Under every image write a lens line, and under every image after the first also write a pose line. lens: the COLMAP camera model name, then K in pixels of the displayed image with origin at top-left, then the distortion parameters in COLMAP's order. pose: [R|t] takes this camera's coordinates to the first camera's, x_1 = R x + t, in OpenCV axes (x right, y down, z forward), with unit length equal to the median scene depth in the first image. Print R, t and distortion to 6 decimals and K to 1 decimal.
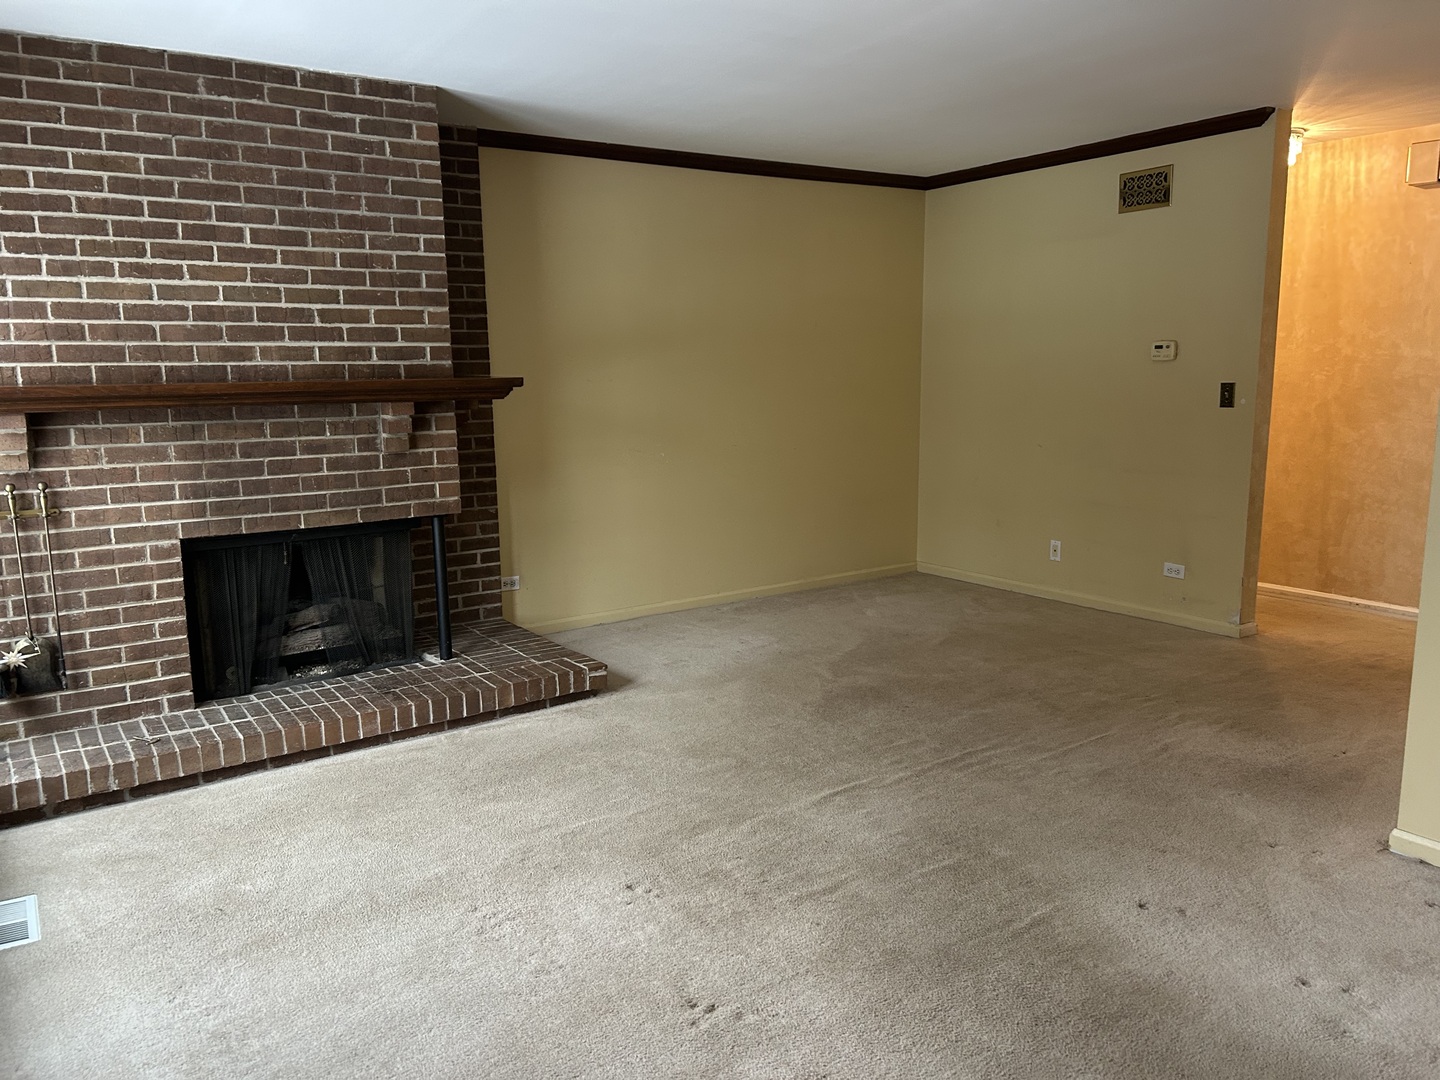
lens RADIAL K [[1081.5, 0, 721.6], [0, 1081.5, 531.2], [0, 0, 1]] dist [0.043631, -0.046683]
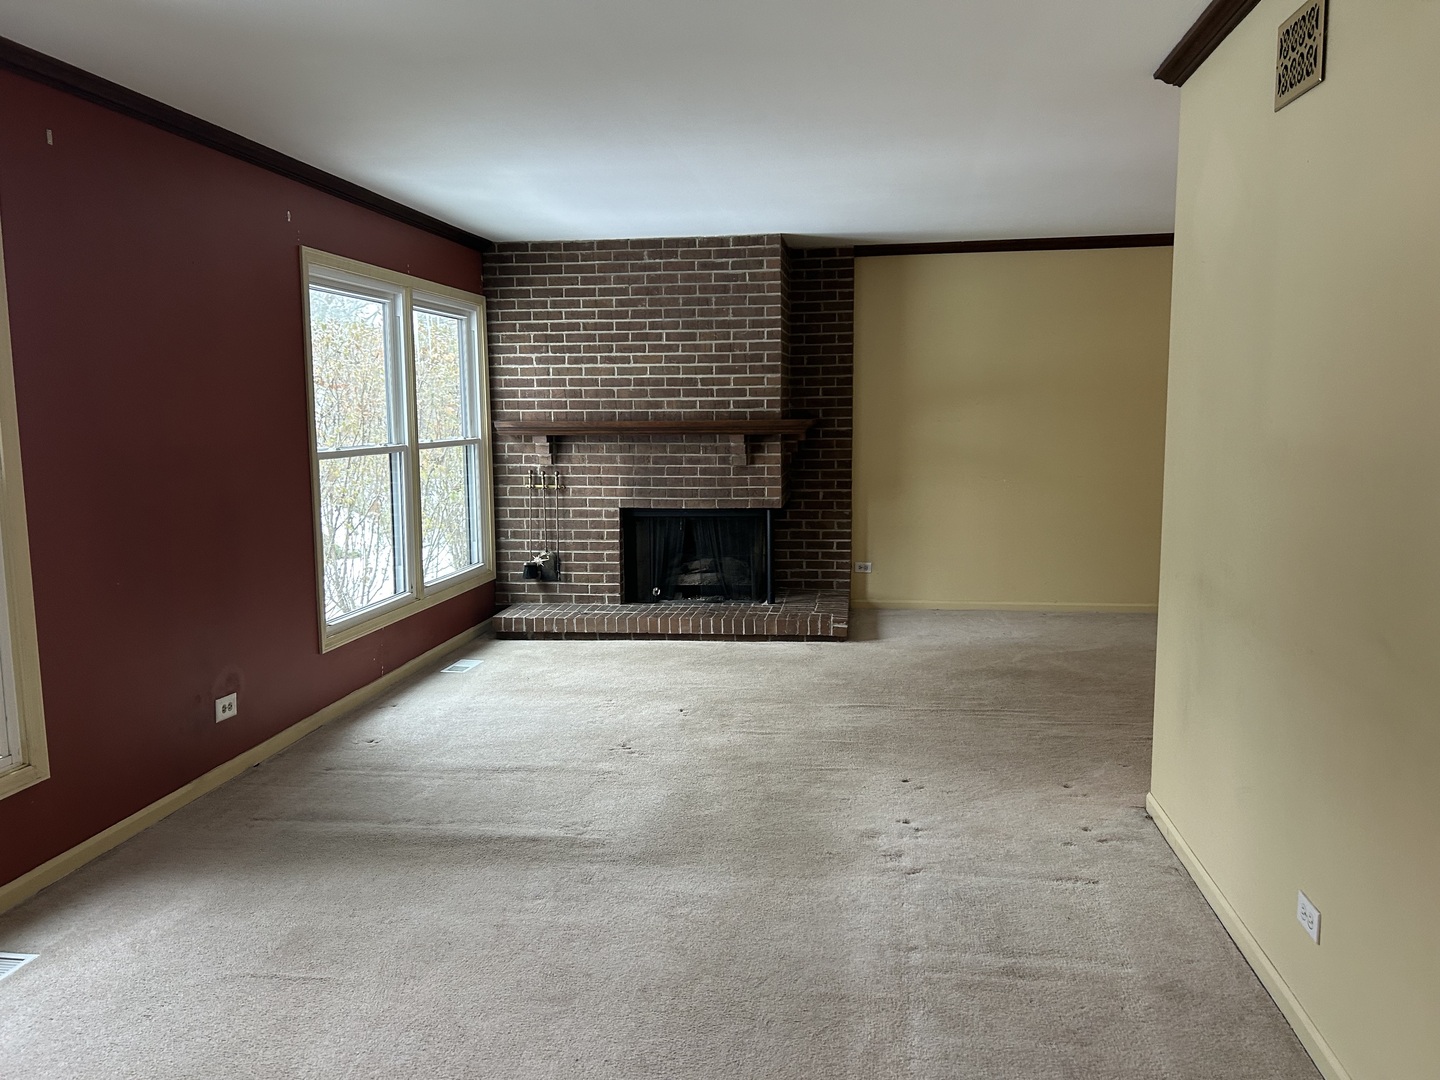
lens RADIAL K [[1081.5, 0, 726.3], [0, 1081.5, 546.1], [0, 0, 1]] dist [0.043631, -0.046683]
pose [[0.741185, 0.093596, -0.664744, 0.822828], [-0.103780, 0.994304, 0.024285, 0.008303], [0.663230, 0.050988, 0.746677, -0.208377]]
